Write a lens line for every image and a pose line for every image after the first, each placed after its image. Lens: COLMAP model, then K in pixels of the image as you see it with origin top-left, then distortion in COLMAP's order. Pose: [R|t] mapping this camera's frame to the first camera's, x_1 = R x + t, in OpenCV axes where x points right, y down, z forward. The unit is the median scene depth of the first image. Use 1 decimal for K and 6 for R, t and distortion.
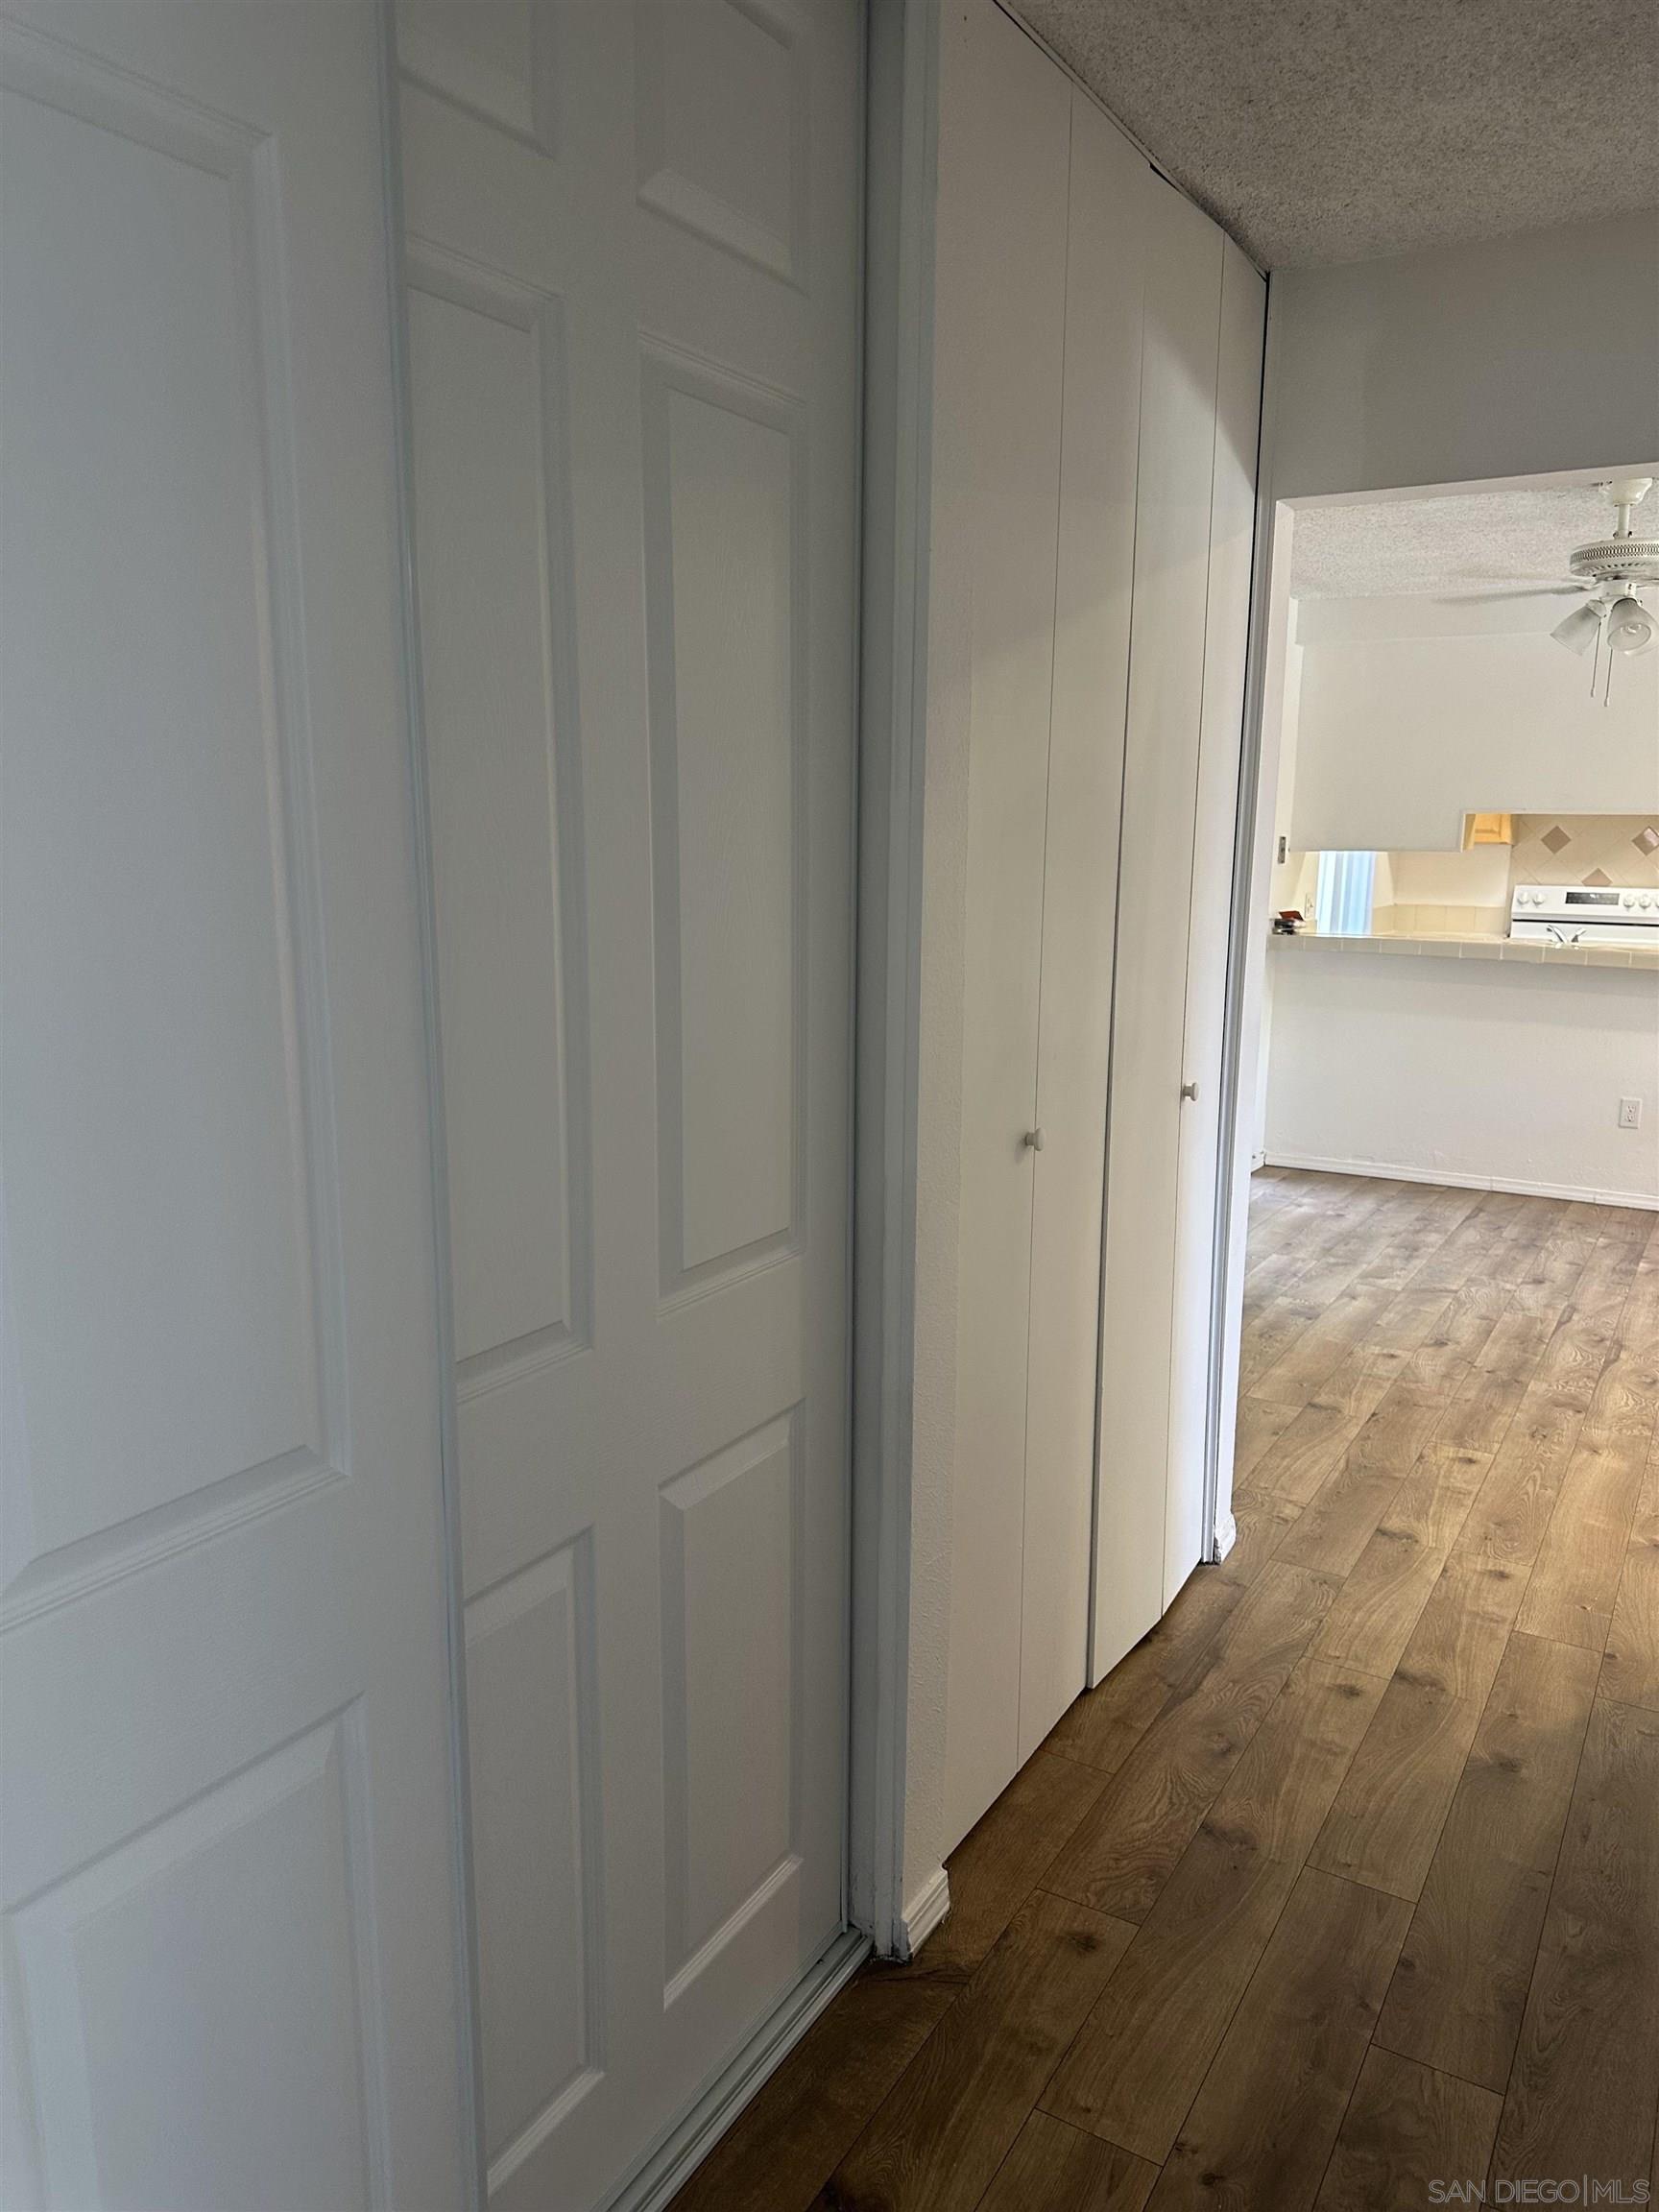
lens RADIAL K [[1571.1, 0, 822.3], [0, 1571.1, 1102.7], [0, 0, 1]] dist [0.054000, -0.073318]
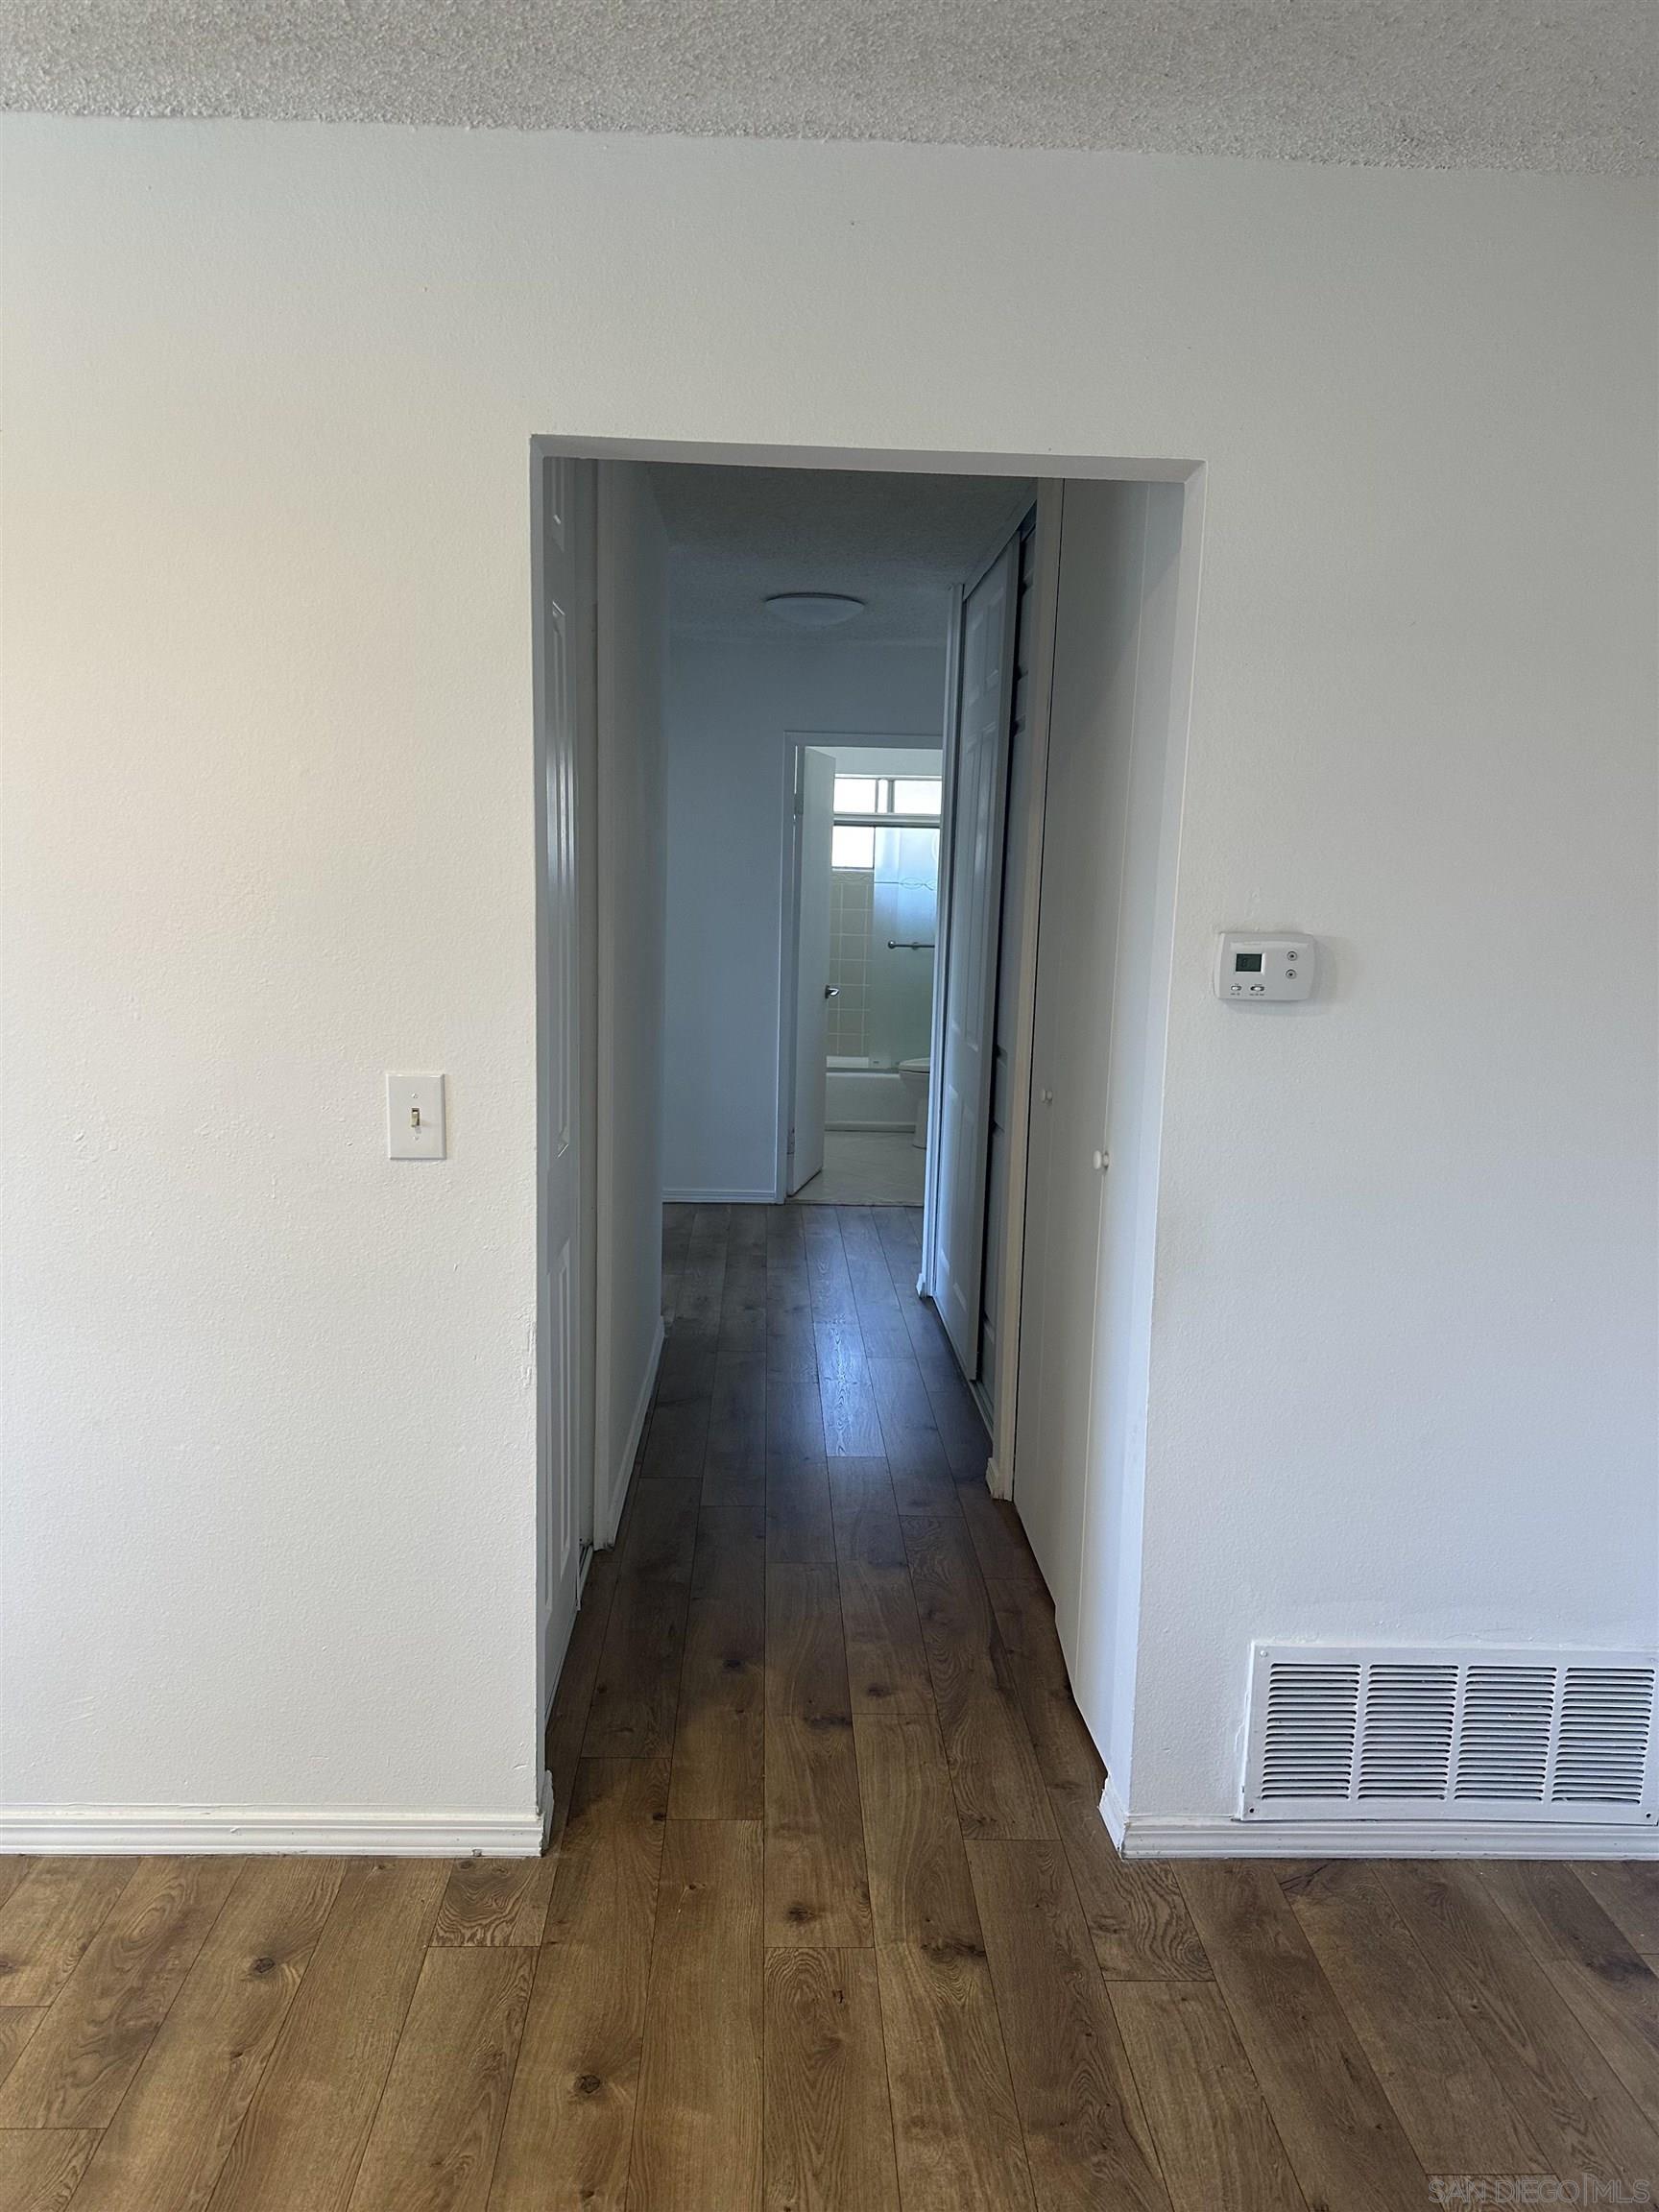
lens RADIAL K [[1571.1, 0, 823.2], [0, 1571.1, 1106.8], [0, 0, 1]] dist [0.054000, -0.073318]
pose [[-0.837964, 0.054449, -0.543003, 0.845605], [-0.127677, 0.947835, 0.292075, -0.278266], [0.530580, 0.314077, -0.787299, 1.561118]]
